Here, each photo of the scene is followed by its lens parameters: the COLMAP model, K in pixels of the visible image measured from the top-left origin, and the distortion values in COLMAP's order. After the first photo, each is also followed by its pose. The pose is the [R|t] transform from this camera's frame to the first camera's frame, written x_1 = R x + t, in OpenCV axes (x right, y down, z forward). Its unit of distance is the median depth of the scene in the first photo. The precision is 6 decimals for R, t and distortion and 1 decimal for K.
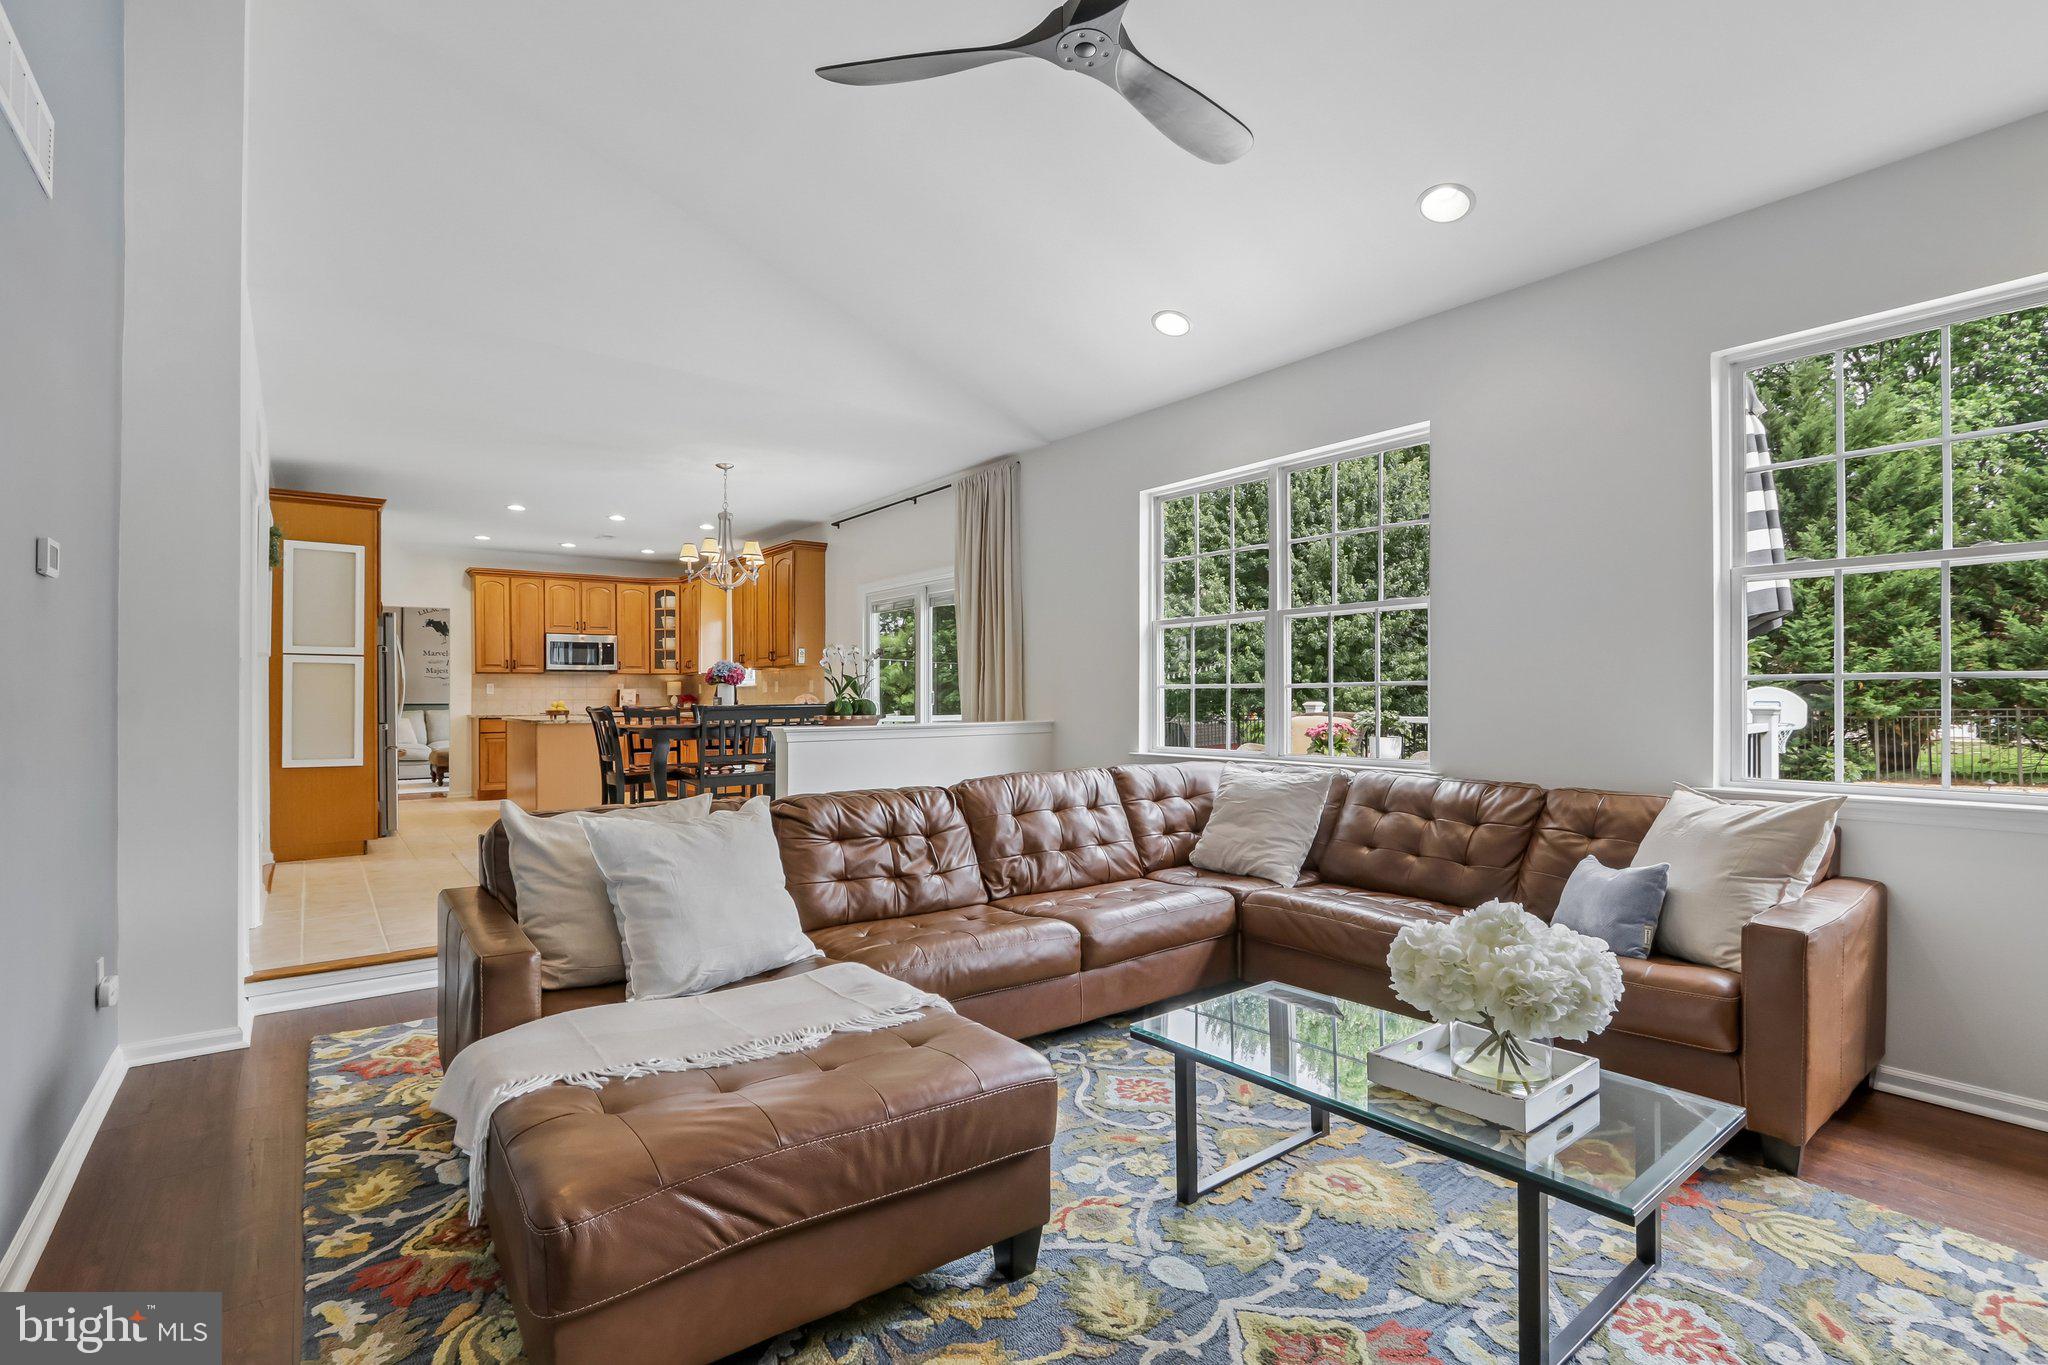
lens RADIAL K [[956.6, 0, 1021.2], [0, 956.6, 695.2], [0, 0, 1]] dist [-0.003606, -0.000144]
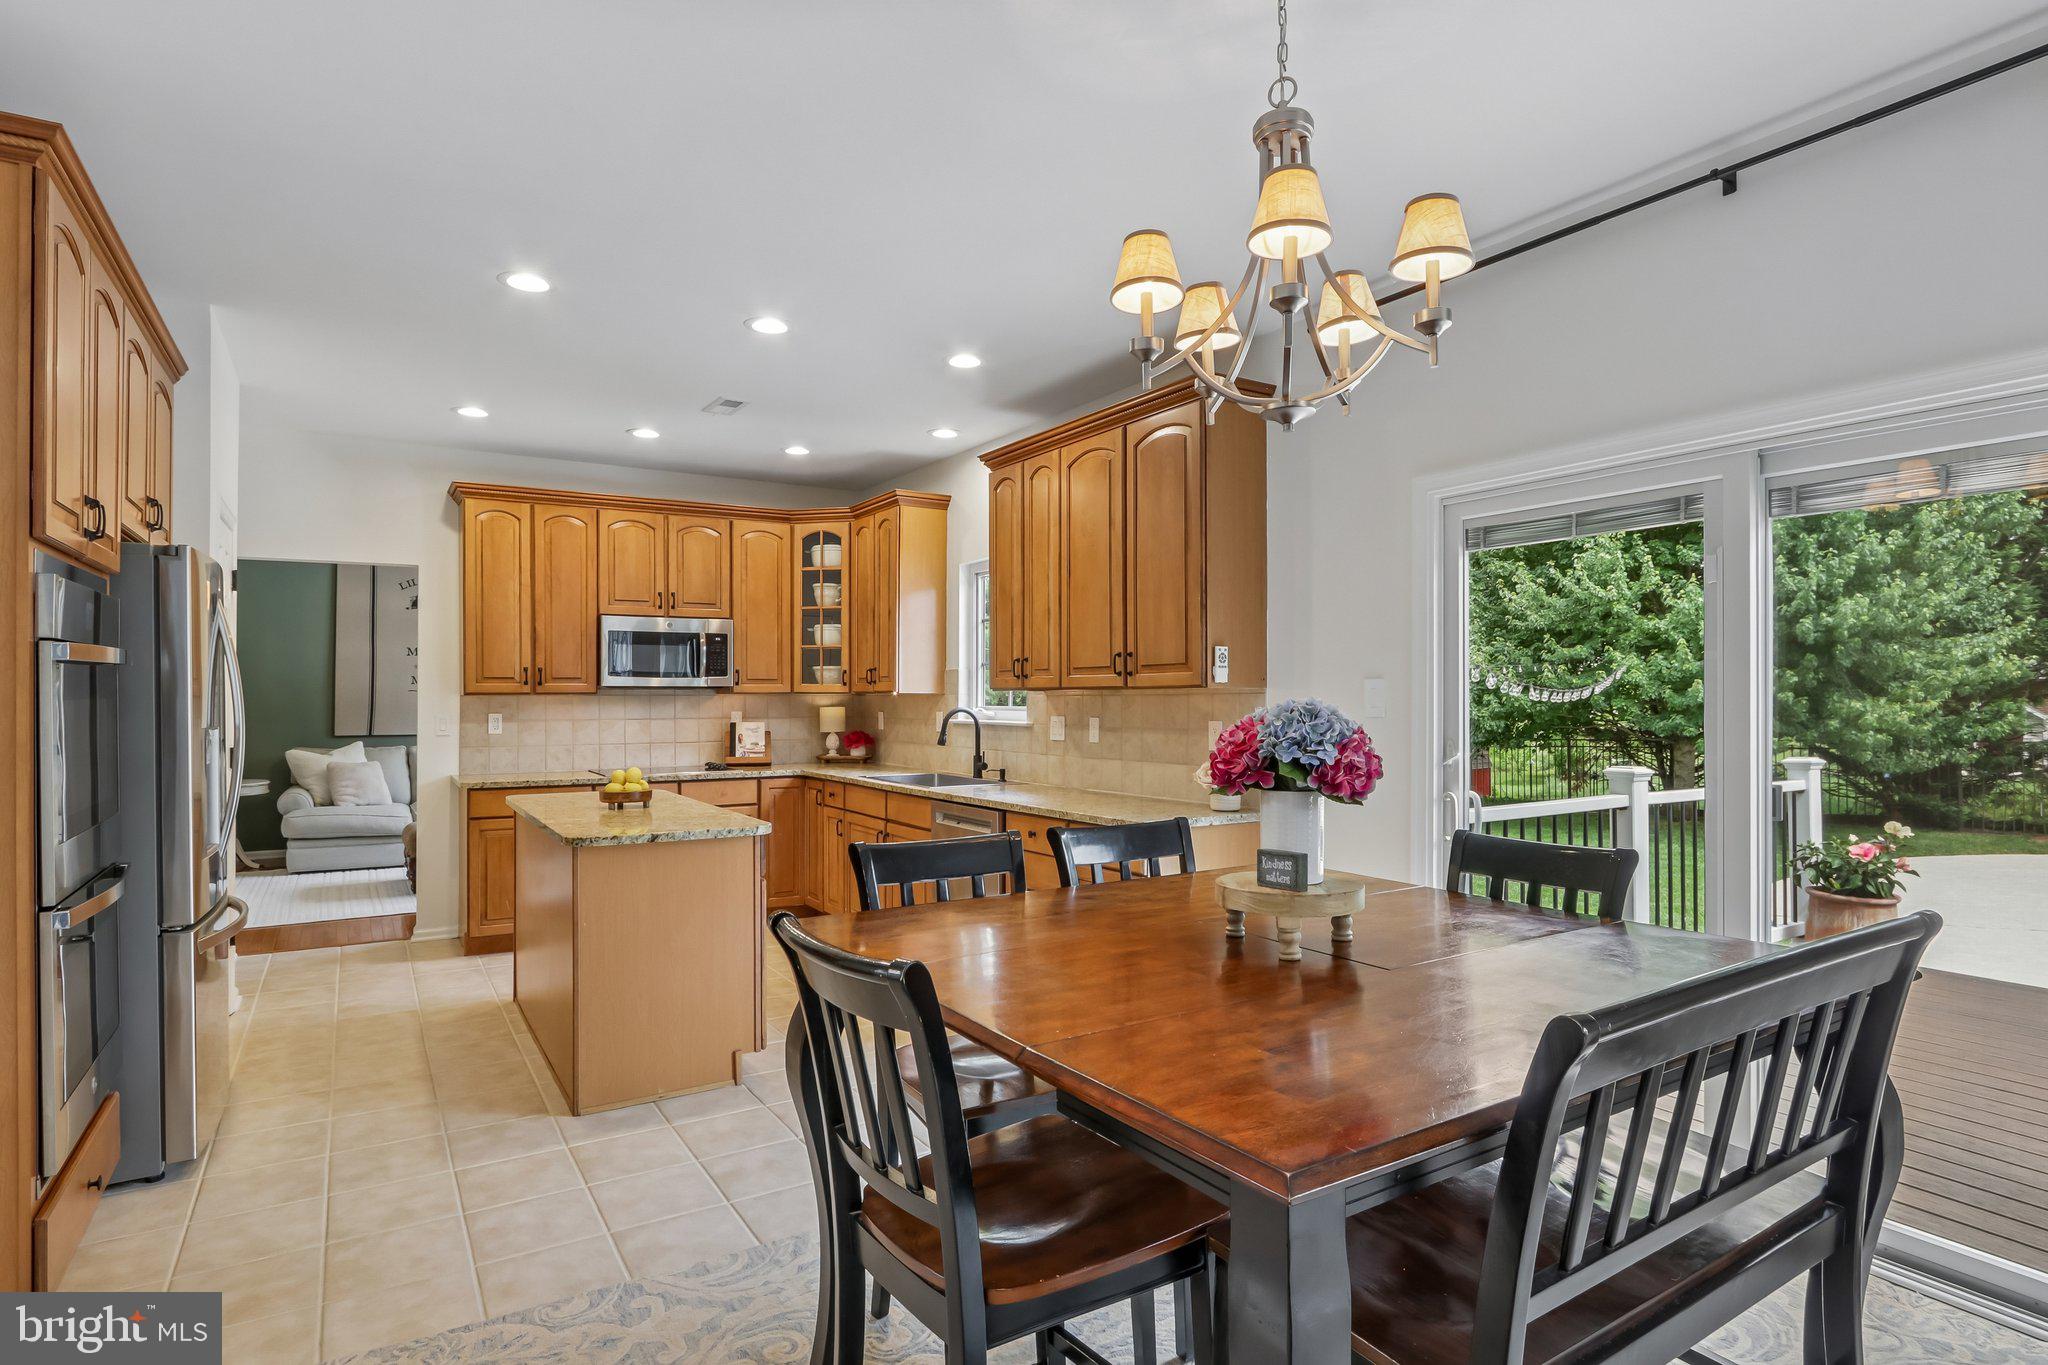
lens RADIAL K [[1085.2, 0, 1026.8], [0, 1085.2, 694.2], [0, 0, 1]] dist [-0.006801, -0.000450]
pose [[0.996219, 0.004699, -0.086754, -0.224227], [-0.004688, 0.999989, 0.000331, -0.024157], [0.086755, 0.000077, 0.996230, 0.451573]]
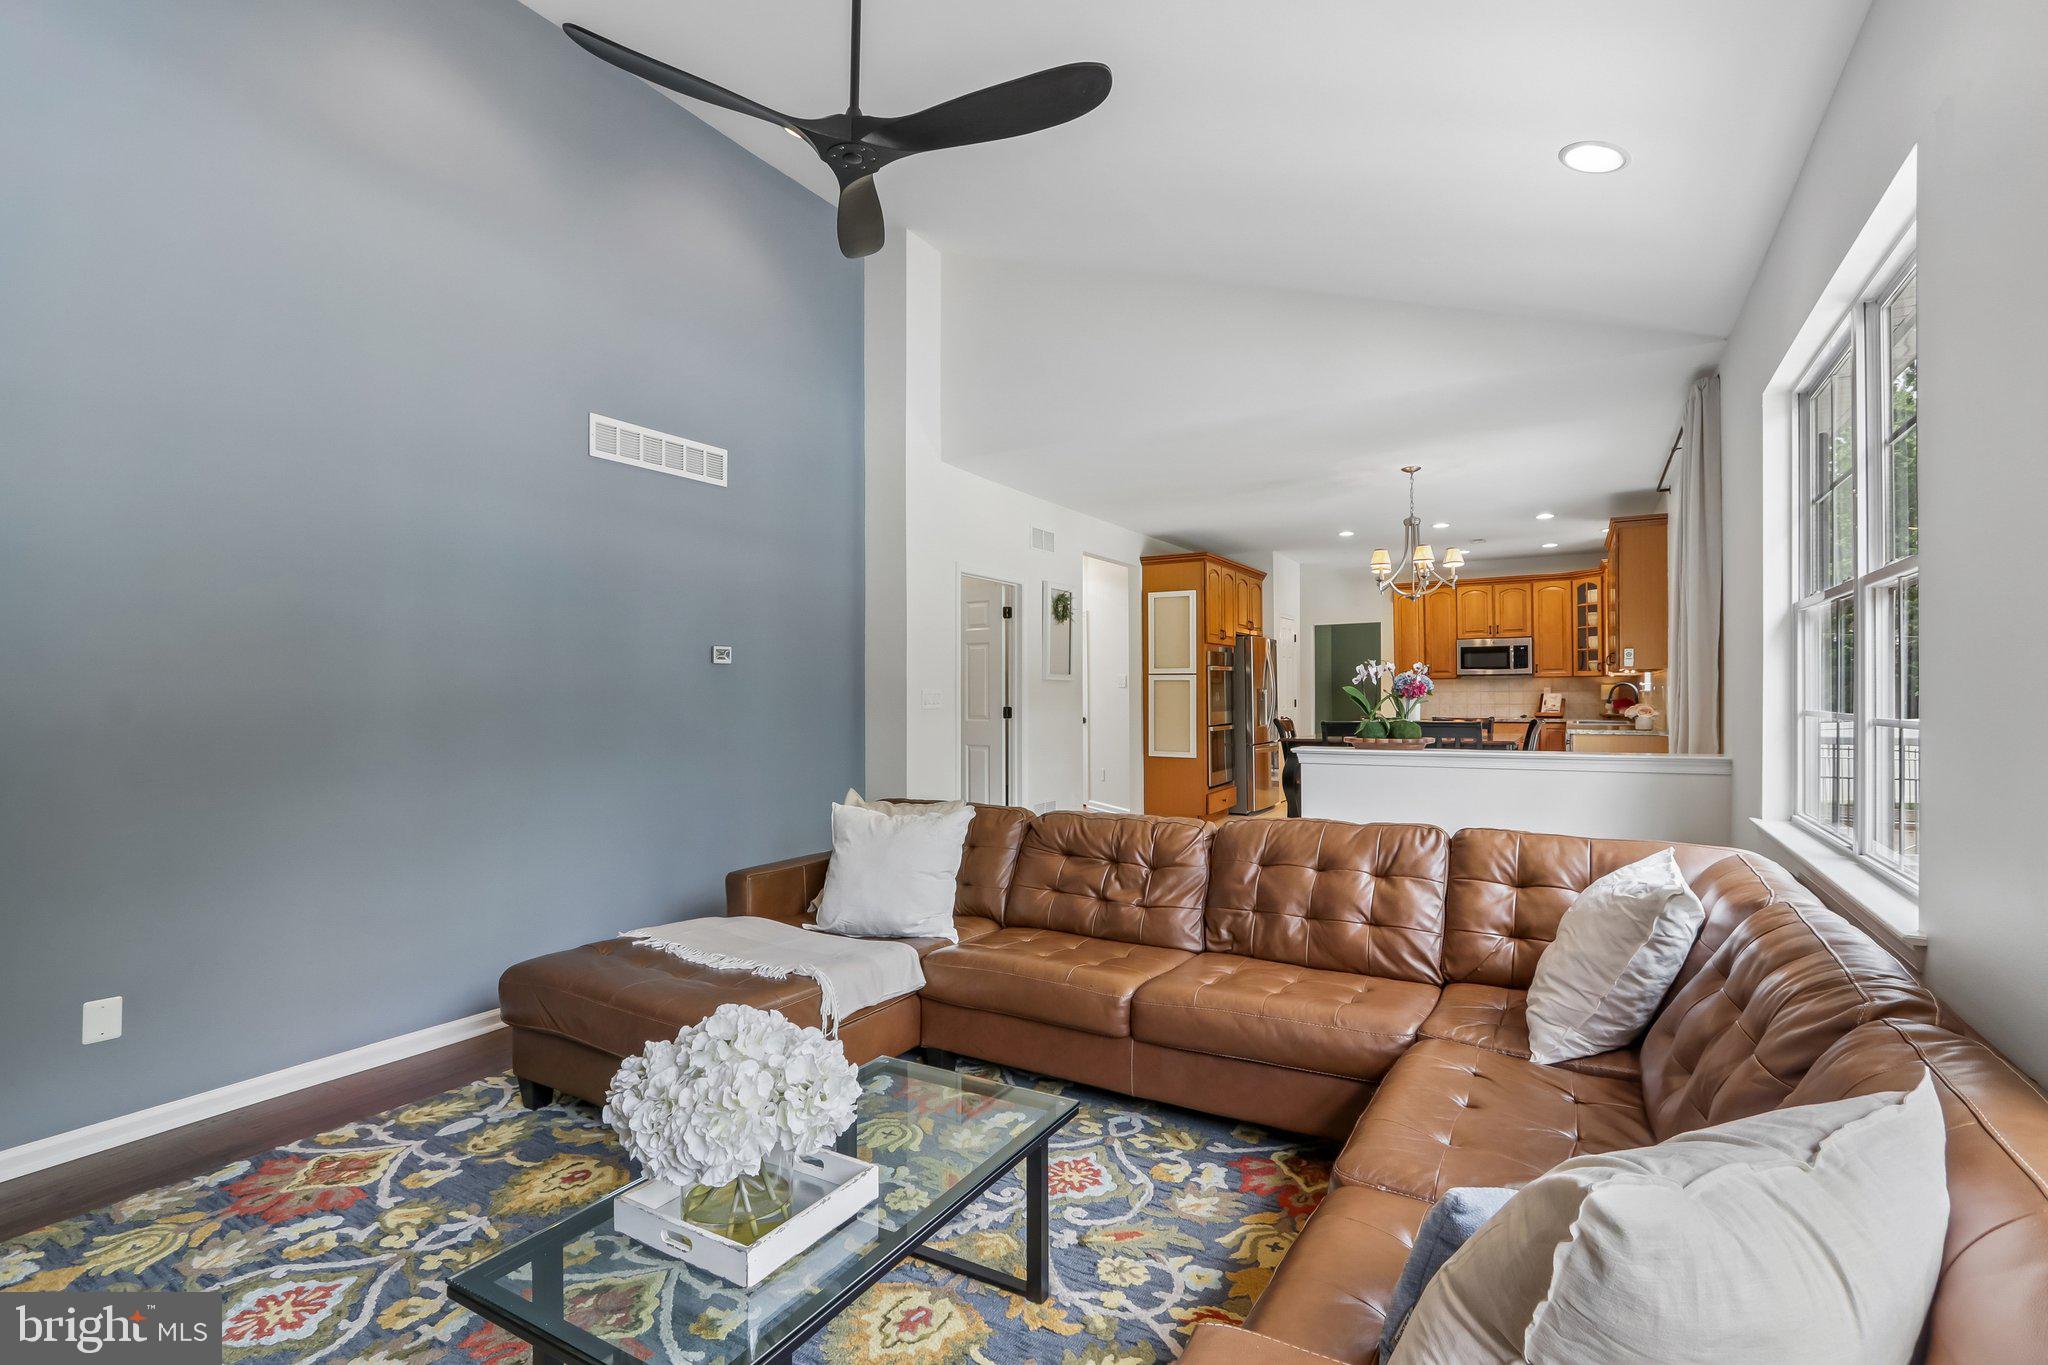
lens RADIAL K [[956.6, 0, 1024.8], [0, 956.6, 690.2], [0, 0, 1]] dist [-0.003606, -0.000144]
pose [[0.381672, -0.000796, -0.924298, 0.274296], [0.004593, 0.999989, 0.001035, -0.013539], [0.924287, -0.004640, 0.381671, 0.178779]]
